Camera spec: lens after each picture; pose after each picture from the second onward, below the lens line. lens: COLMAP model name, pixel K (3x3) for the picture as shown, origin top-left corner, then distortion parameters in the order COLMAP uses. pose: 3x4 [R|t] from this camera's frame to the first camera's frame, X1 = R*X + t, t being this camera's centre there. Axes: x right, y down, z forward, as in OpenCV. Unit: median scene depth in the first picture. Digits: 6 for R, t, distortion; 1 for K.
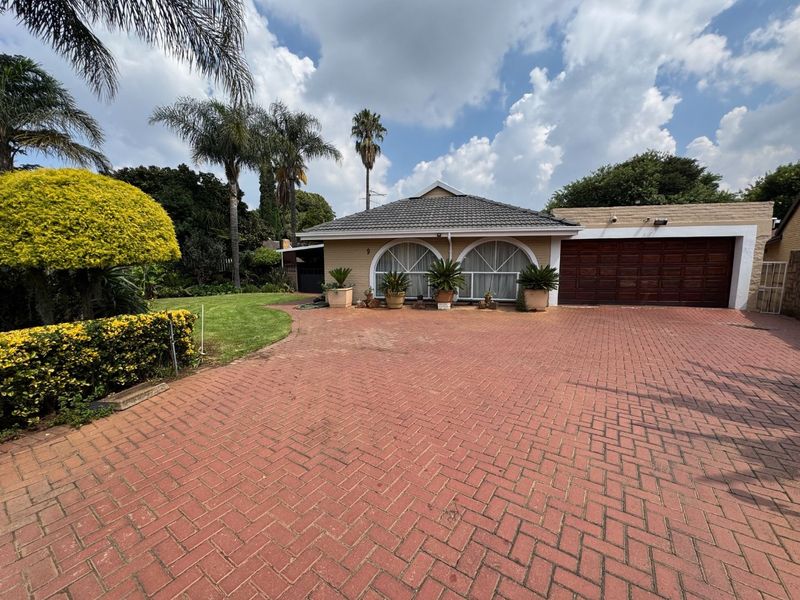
lens RADIAL K [[323.4, 0, 400.1], [0, 323.4, 299.3], [0, 0, 1]] dist [0.002787, -0.000511]
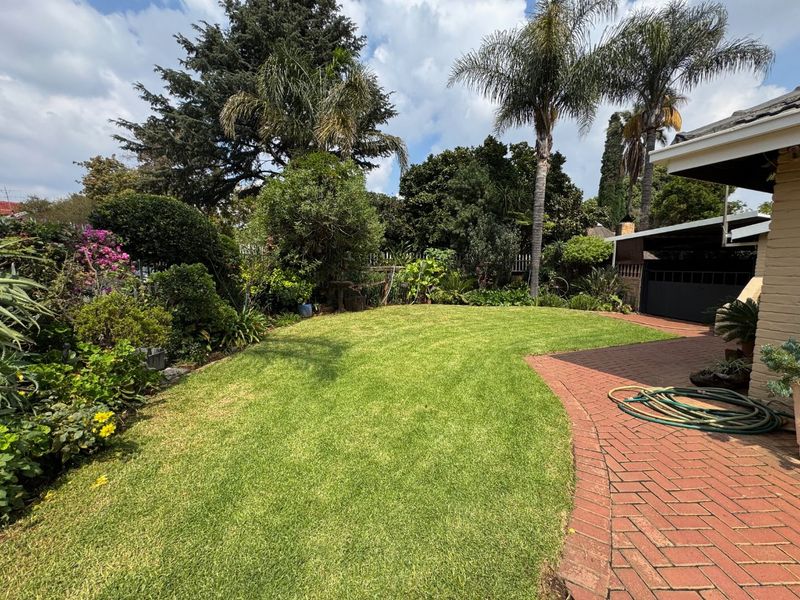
lens RADIAL K [[323.4, 0, 399.7], [0, 323.4, 299.3], [0, 0, 1]] dist [0.002787, -0.000511]
pose [[0.582124, 0.096842, -0.807312, -0.116220], [-0.094127, 0.994233, 0.051393, -0.037393], [0.807633, 0.046073, 0.587882, 0.366645]]
